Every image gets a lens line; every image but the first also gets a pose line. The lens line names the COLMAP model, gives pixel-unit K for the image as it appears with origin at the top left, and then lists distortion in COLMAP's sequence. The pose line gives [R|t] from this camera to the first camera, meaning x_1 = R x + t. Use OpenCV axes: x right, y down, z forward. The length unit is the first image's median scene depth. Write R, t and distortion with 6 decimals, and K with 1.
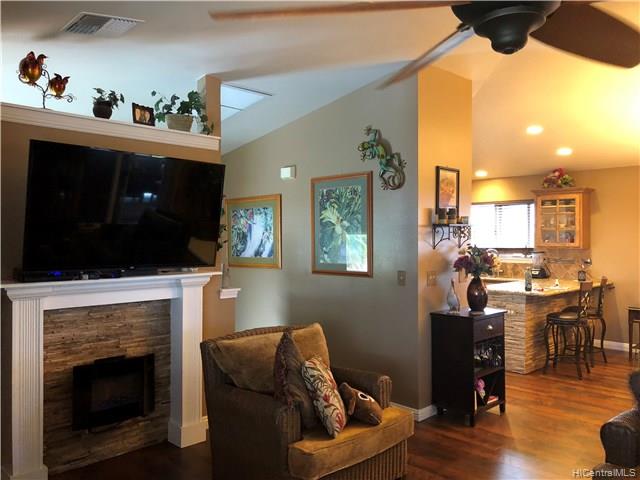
lens RADIAL K [[523.8, 0, 320.5], [0, 523.8, 240.2], [0, 0, 1]] dist [0.039599, -0.035666]
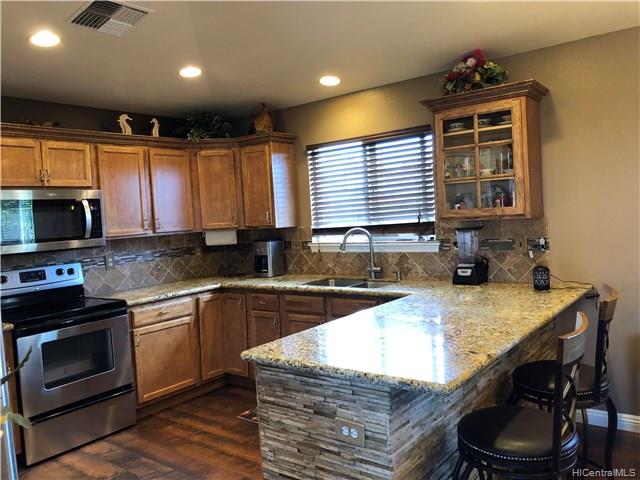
lens RADIAL K [[523.8, 0, 322.3], [0, 523.8, 241.8], [0, 0, 1]] dist [0.039599, -0.035666]
pose [[0.989501, -0.067611, 0.127733, 0.246957], [0.061286, 0.996722, 0.052820, 0.001338], [-0.130885, -0.044437, 0.990401, 0.546572]]
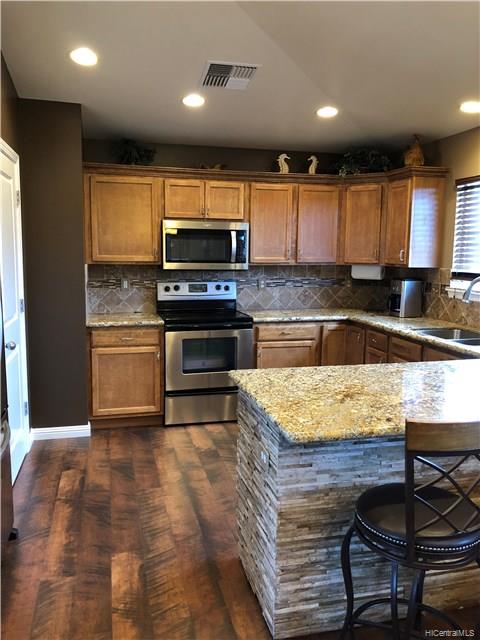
lens RADIAL K [[523.8, 0, 241.2], [0, 523.8, 318.4], [0, 0, 1]] dist [0.039599, -0.035666]
pose [[0.859364, 0.075999, -0.505686, 0.408224], [-0.011302, 0.991476, 0.129801, -0.003398], [0.511240, -0.105831, 0.852897, 0.552549]]
